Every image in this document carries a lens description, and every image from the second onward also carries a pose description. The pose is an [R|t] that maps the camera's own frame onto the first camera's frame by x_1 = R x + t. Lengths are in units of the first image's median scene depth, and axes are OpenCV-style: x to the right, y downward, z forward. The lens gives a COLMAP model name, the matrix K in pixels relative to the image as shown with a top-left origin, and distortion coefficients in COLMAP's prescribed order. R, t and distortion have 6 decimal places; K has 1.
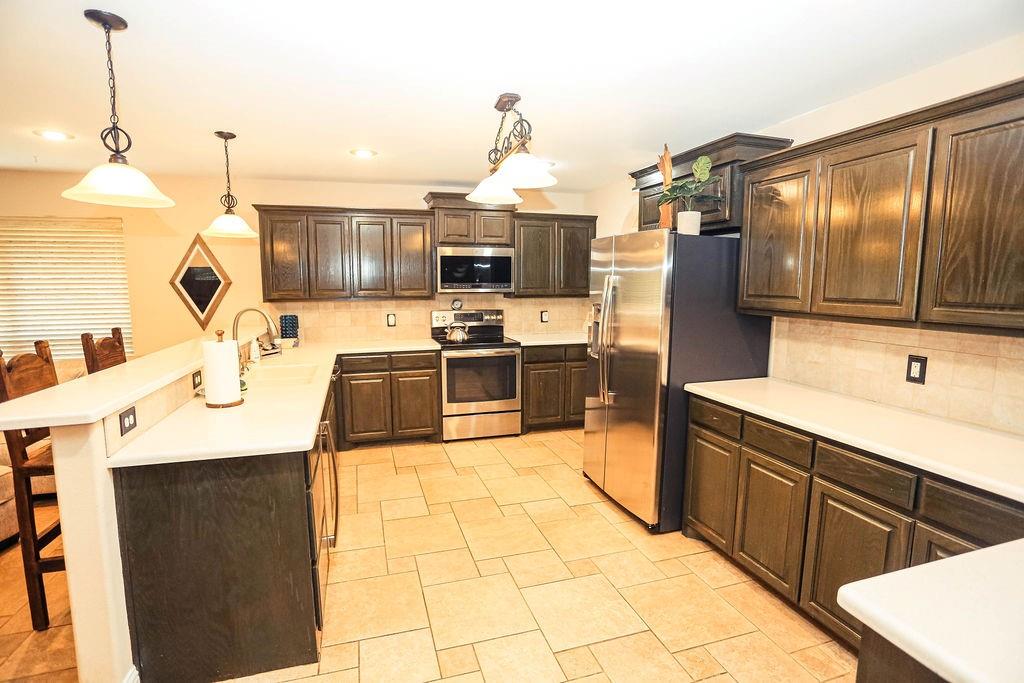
lens RADIAL K [[502.2, 0, 509.1], [0, 502.2, 344.2], [0, 0, 1]] dist [-0.033806, 0.000723]
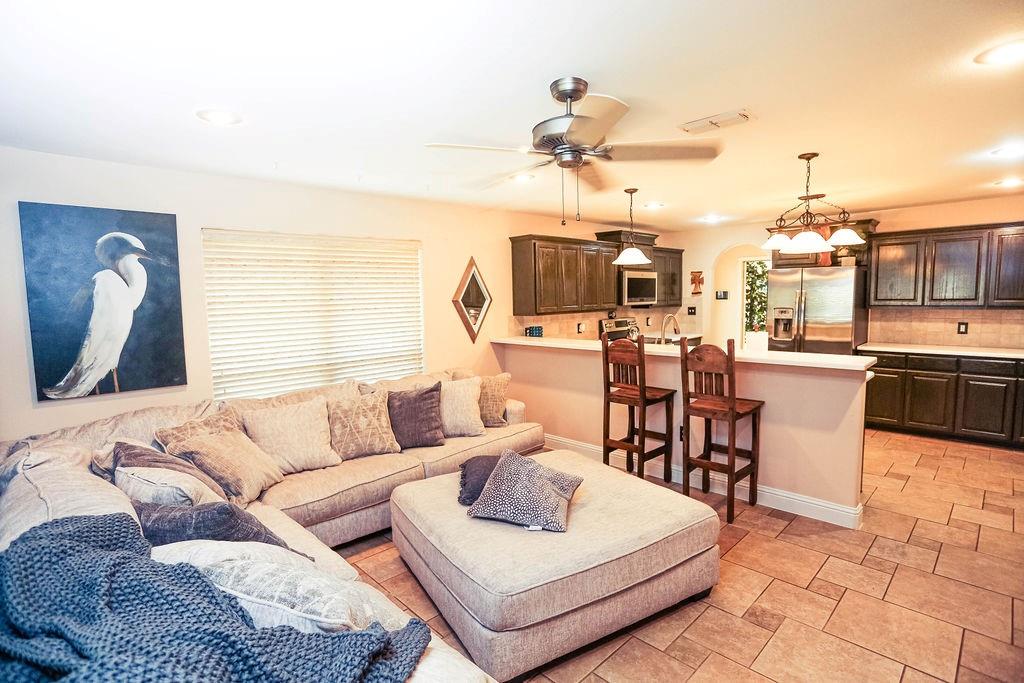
lens RADIAL K [[506.1, 0, 510.0], [0, 506.1, 335.9], [0, 0, 1]] dist [-0.059704, 0.023574]
pose [[0.885569, -0.053507, 0.461415, -1.175845], [0.077008, 0.996509, -0.032239, -0.001877], [-0.458080, 0.064083, 0.886598, -0.049216]]
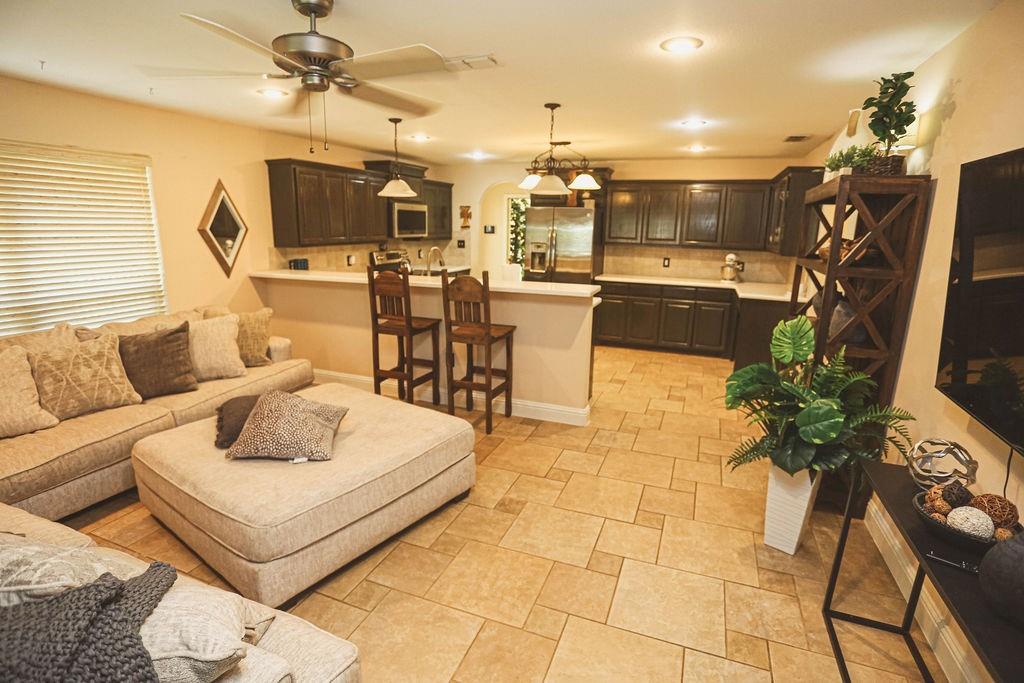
lens RADIAL K [[506.1, 0, 516.1], [0, 506.1, 339.8], [0, 0, 1]] dist [-0.059704, 0.023574]
pose [[0.610381, -0.163667, 0.775015, -1.169987], [0.083362, 0.986260, 0.142625, 0.001422], [-0.787709, -0.022449, 0.615638, -0.095741]]
